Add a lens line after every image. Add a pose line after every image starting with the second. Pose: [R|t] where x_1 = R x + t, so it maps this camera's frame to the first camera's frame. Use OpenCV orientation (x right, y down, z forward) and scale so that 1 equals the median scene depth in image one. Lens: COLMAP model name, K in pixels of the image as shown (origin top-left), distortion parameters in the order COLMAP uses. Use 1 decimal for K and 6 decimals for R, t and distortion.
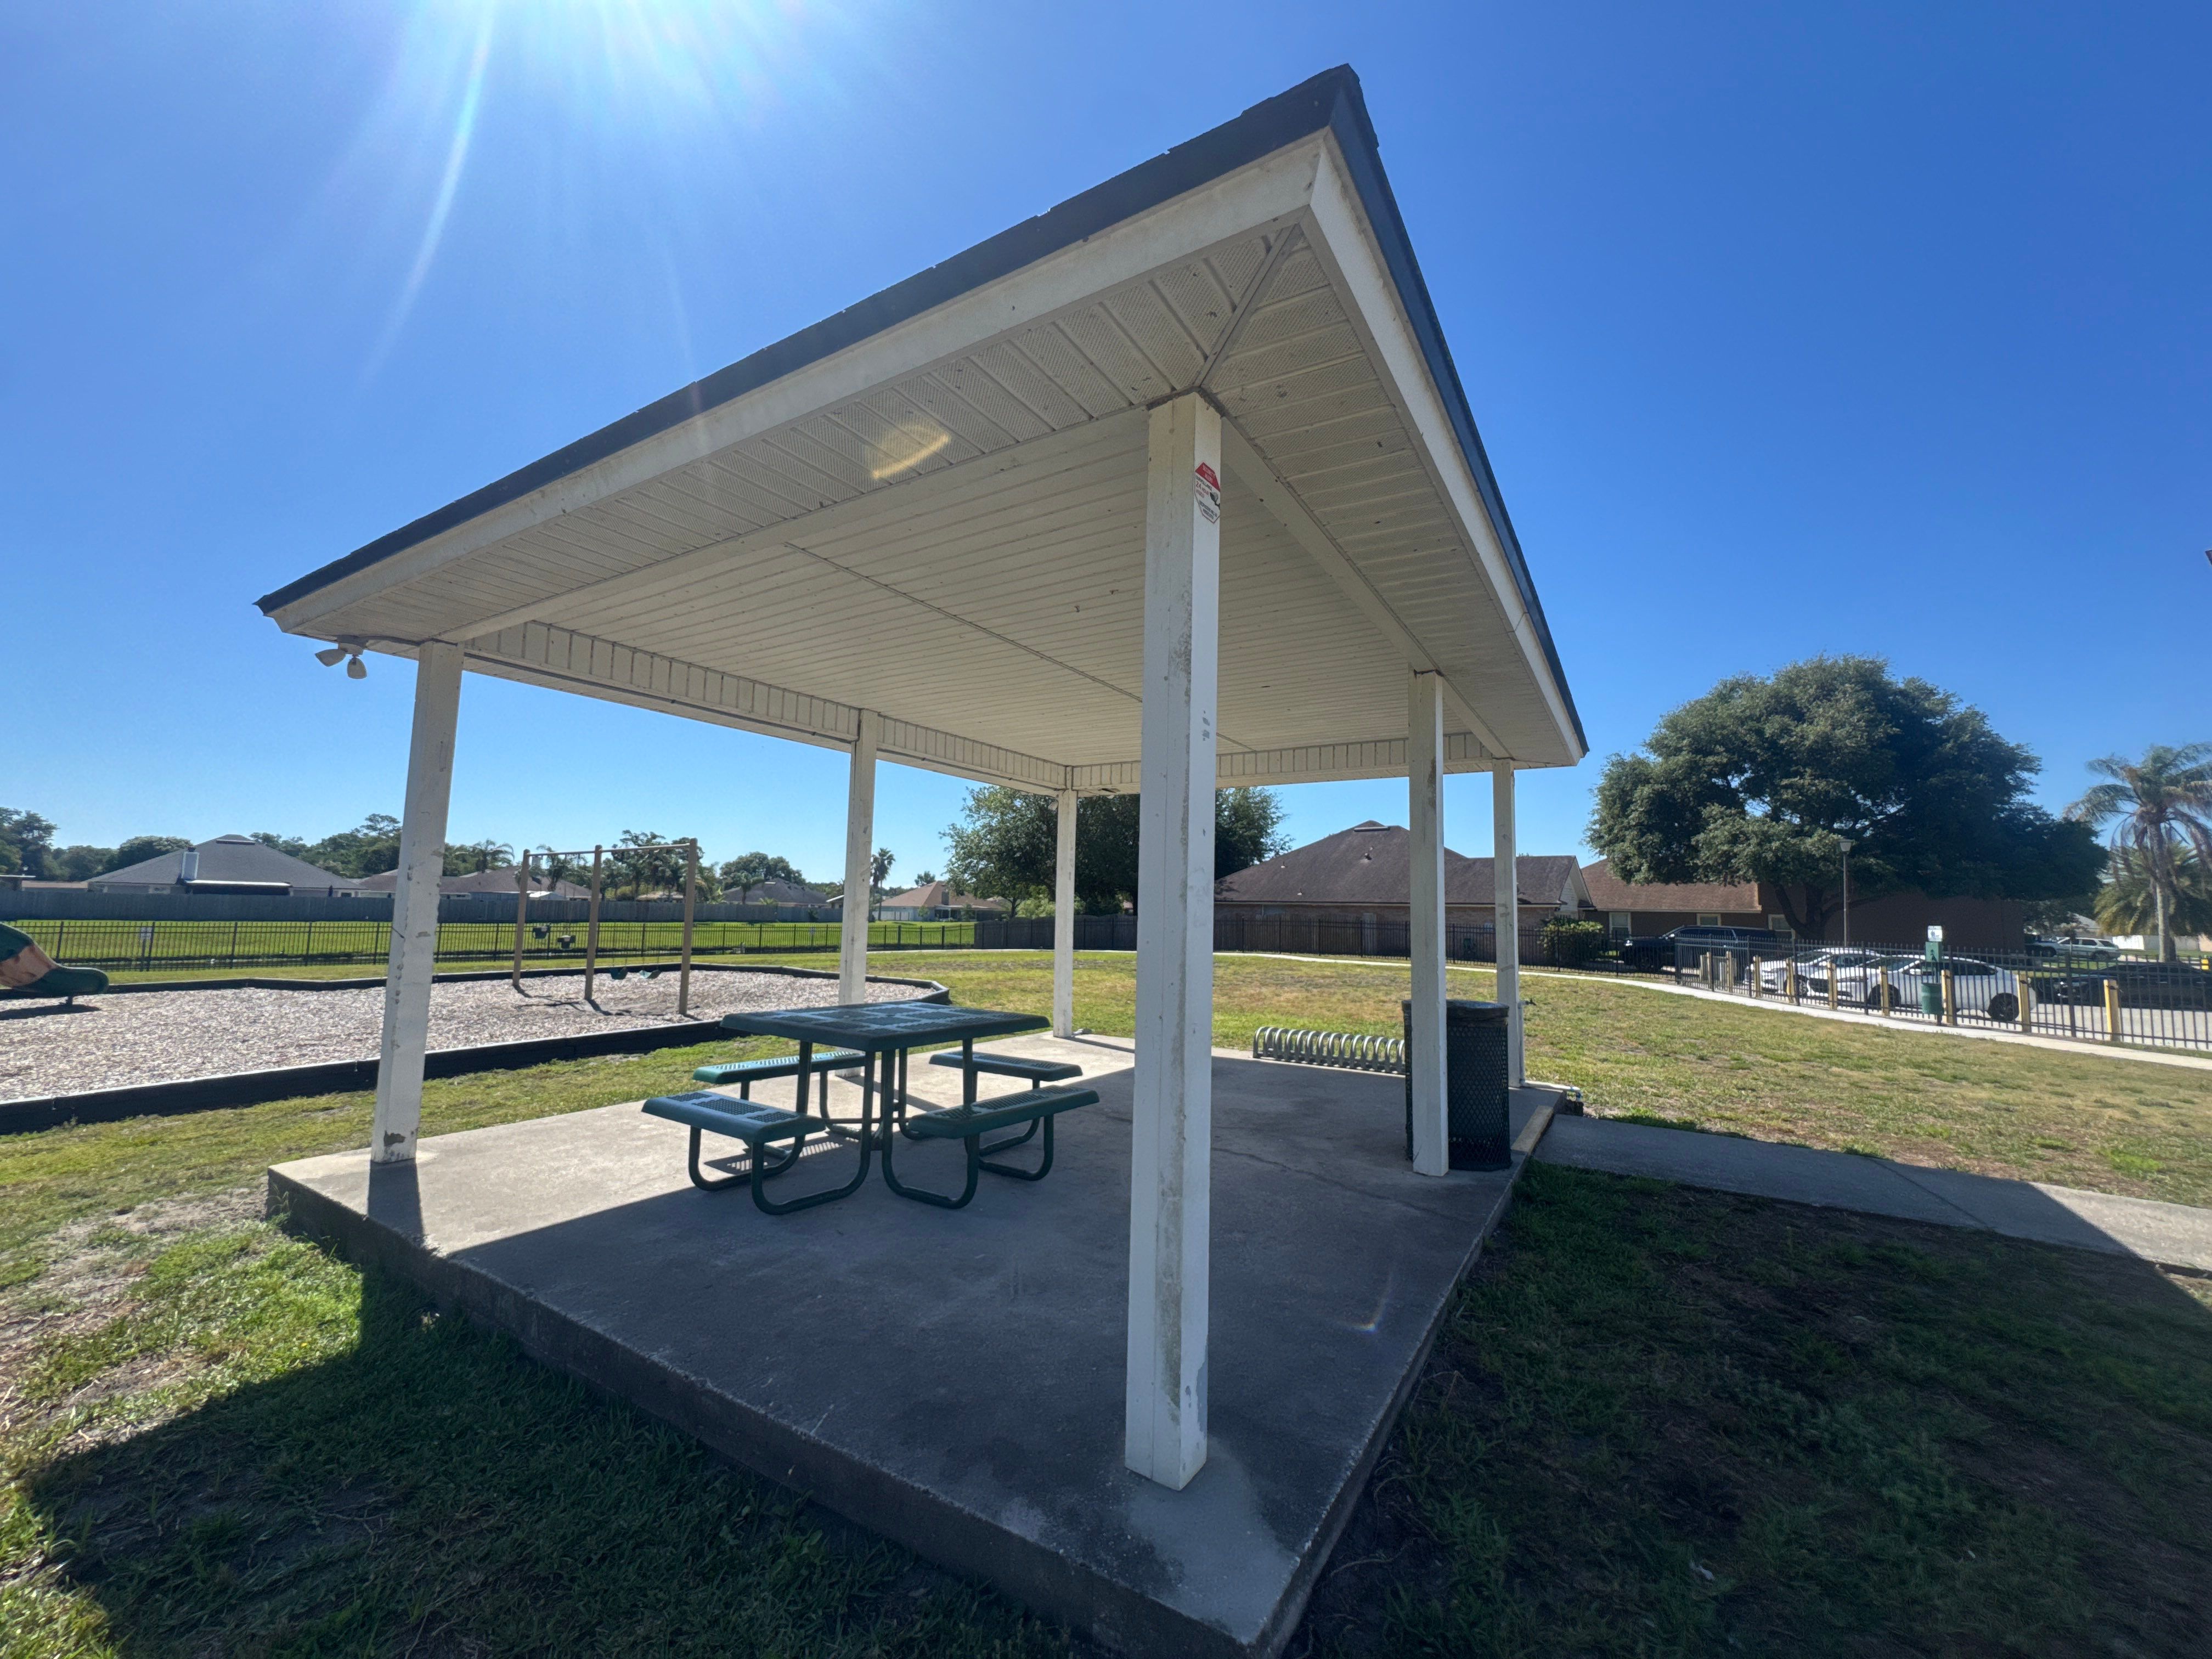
lens RADIAL K [[880.9, 0, 1107.7], [0, 880.9, 831.6], [0, 0, 1]] dist [-0.003422, 0.001046]
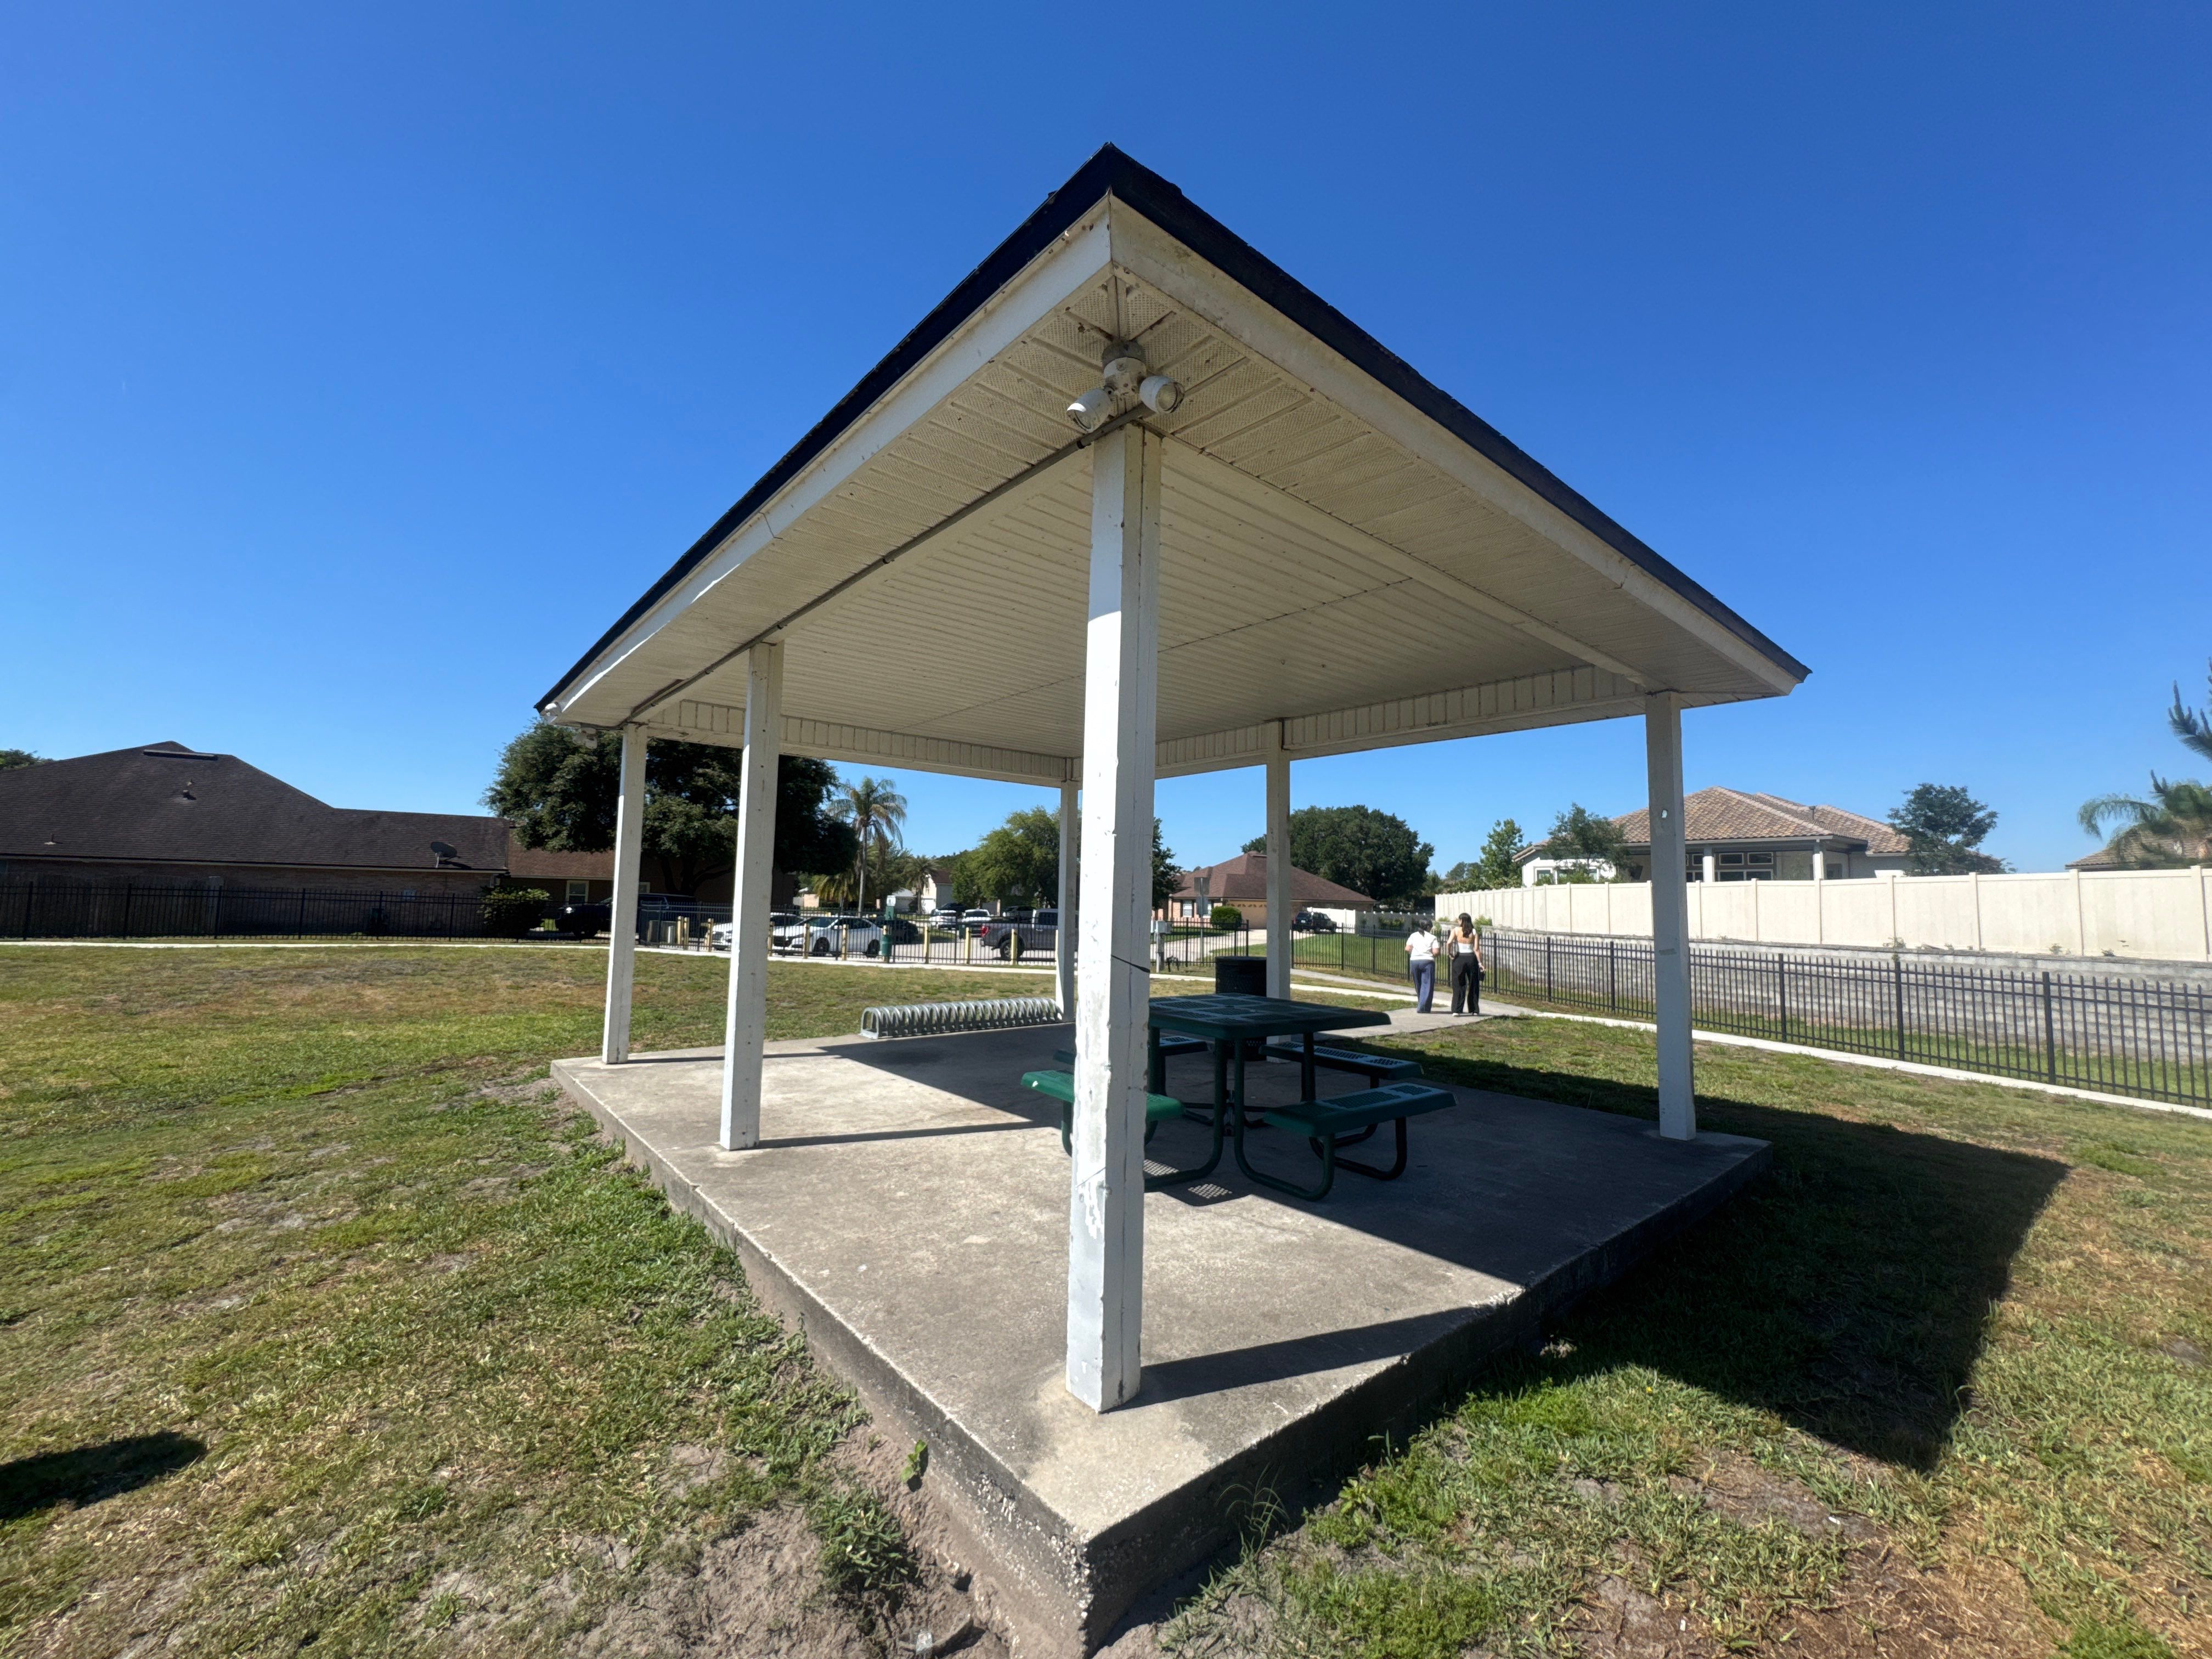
lens RADIAL K [[880.9, 0, 1102.6], [0, 880.9, 825.6], [0, 0, 1]] dist [-0.003422, 0.001046]
pose [[0.310407, 0.068842, 0.948108, -0.208630], [-0.101816, 0.994045, -0.038843, 0.008726], [-0.945135, -0.084475, 0.315568, 0.134797]]
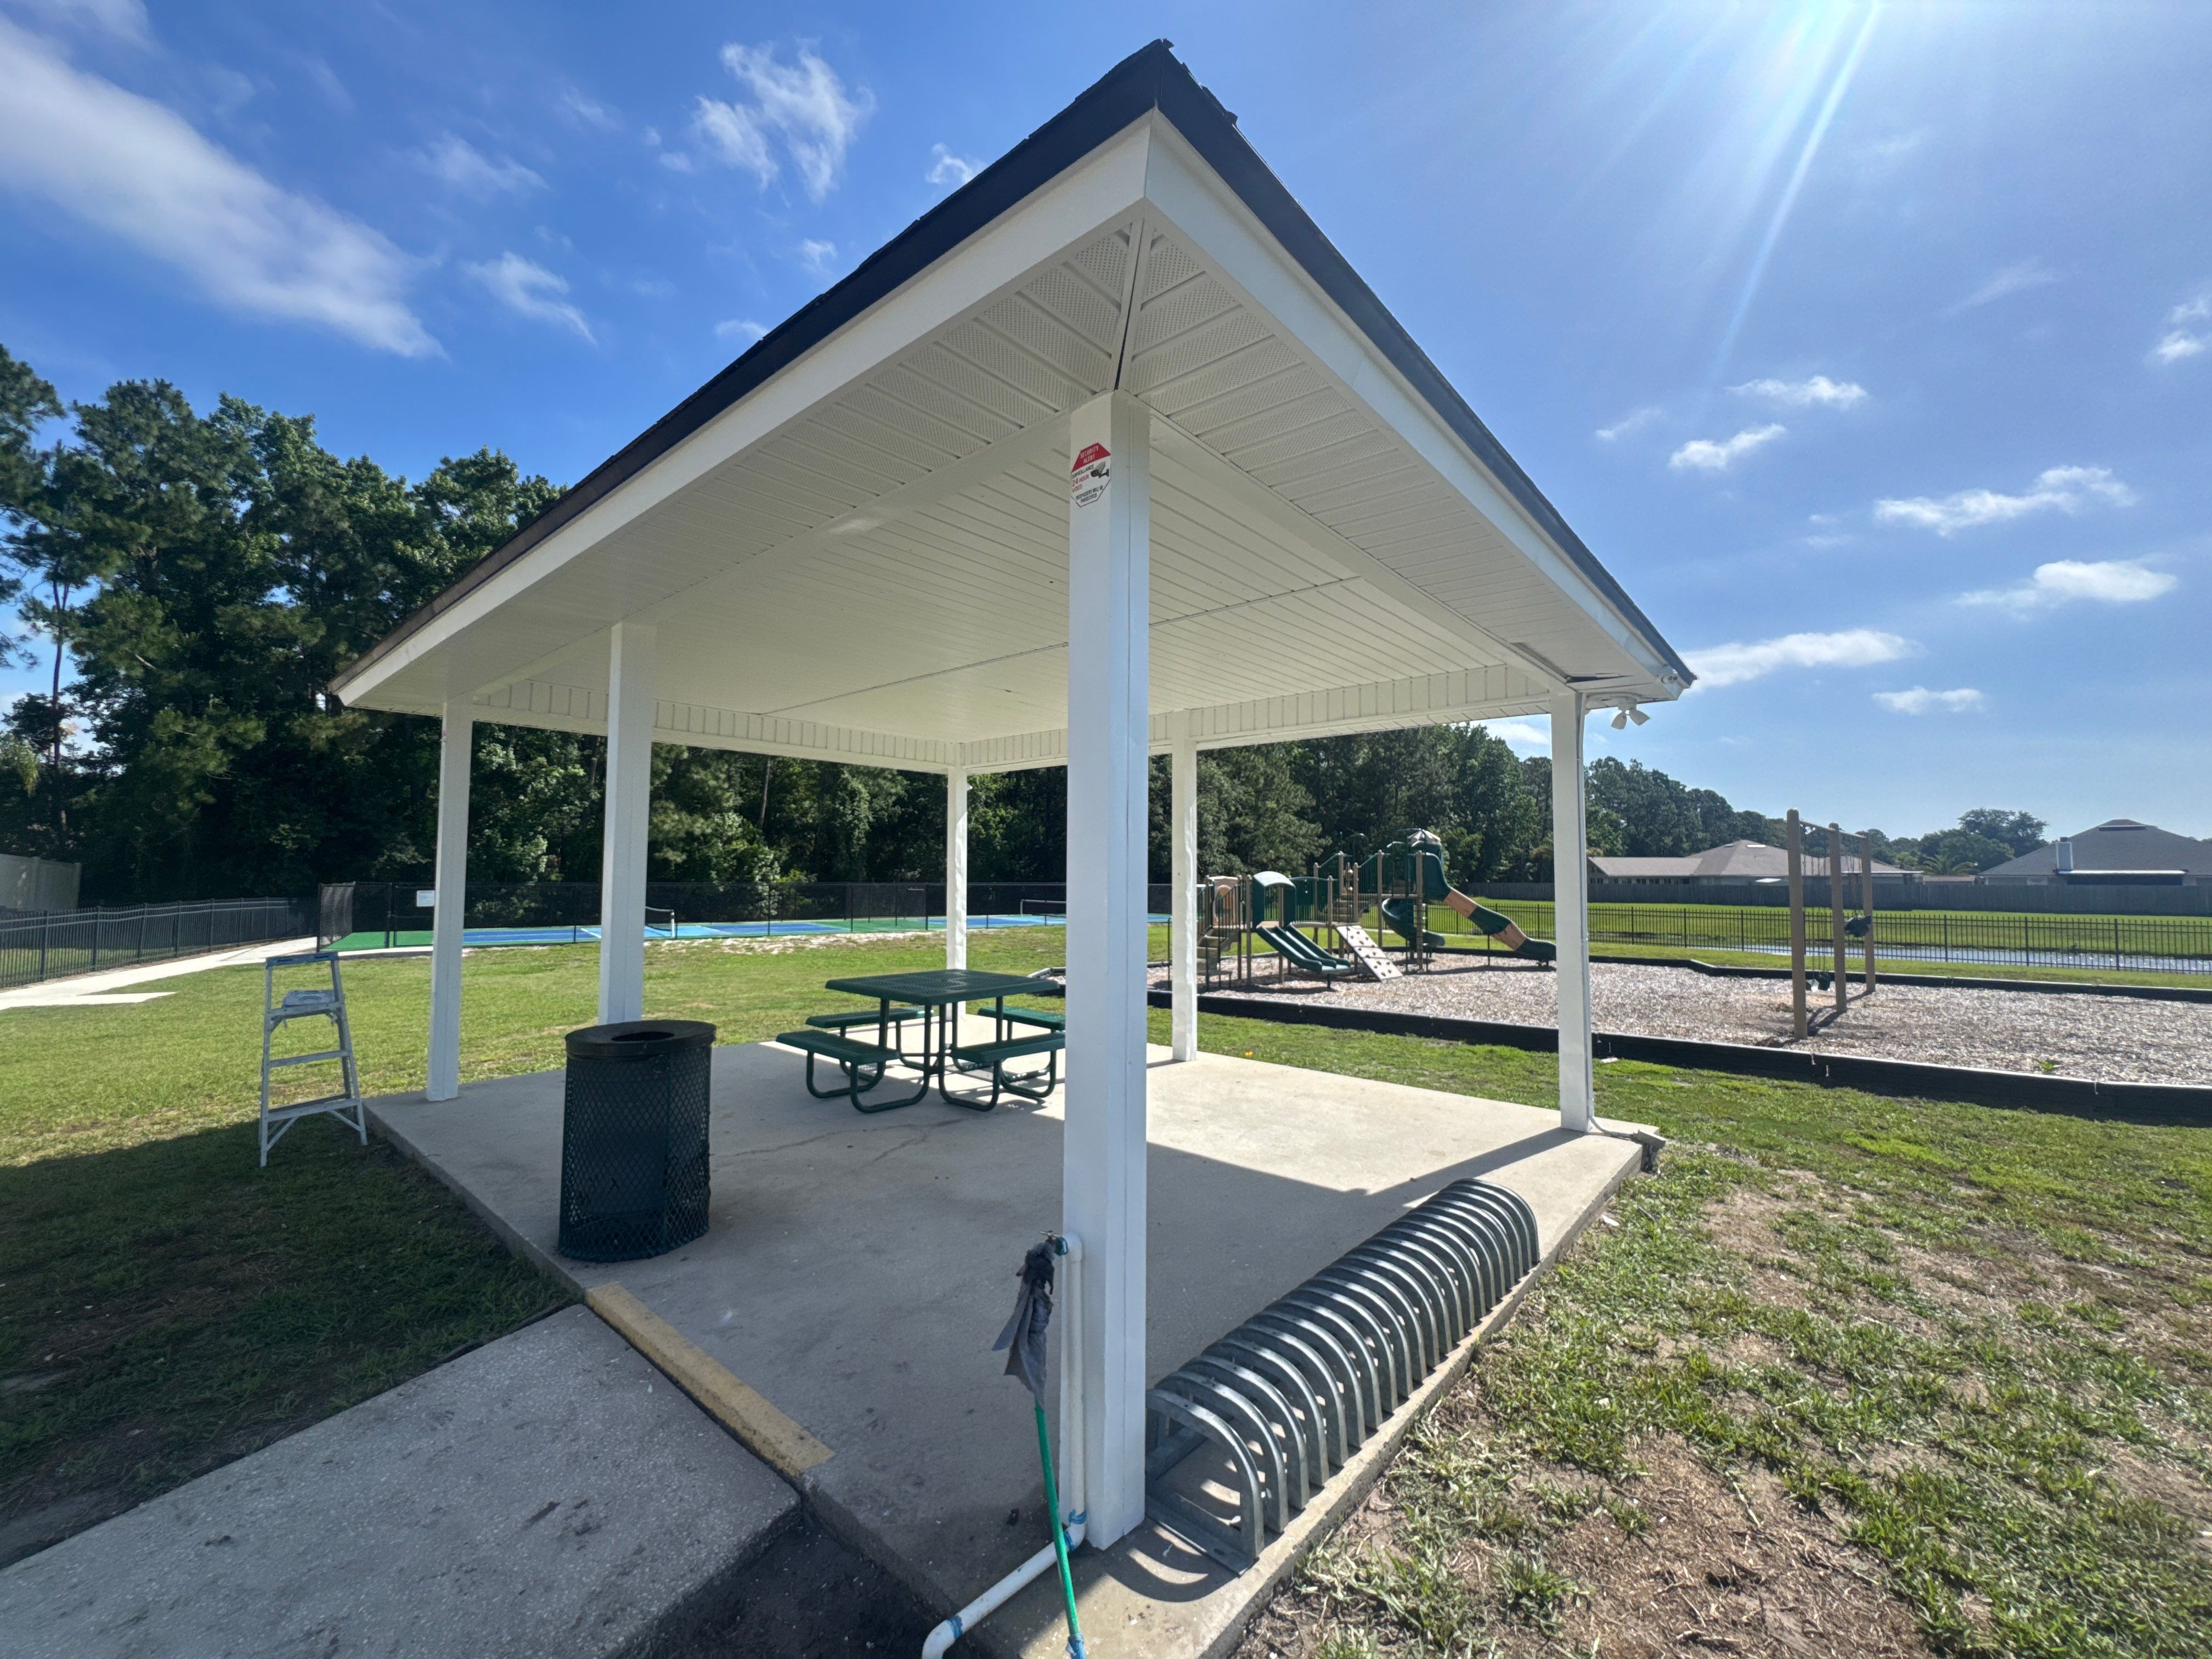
lens RADIAL K [[880.9, 0, 1110.5], [0, 880.9, 836.0], [0, 0, 1]] dist [-0.003422, 0.001046]
pose [[-0.153589, -0.068432, -0.985762, 0.172873], [0.083080, 0.993172, -0.081891, 0.019808], [0.984636, -0.094475, -0.146855, 0.240379]]
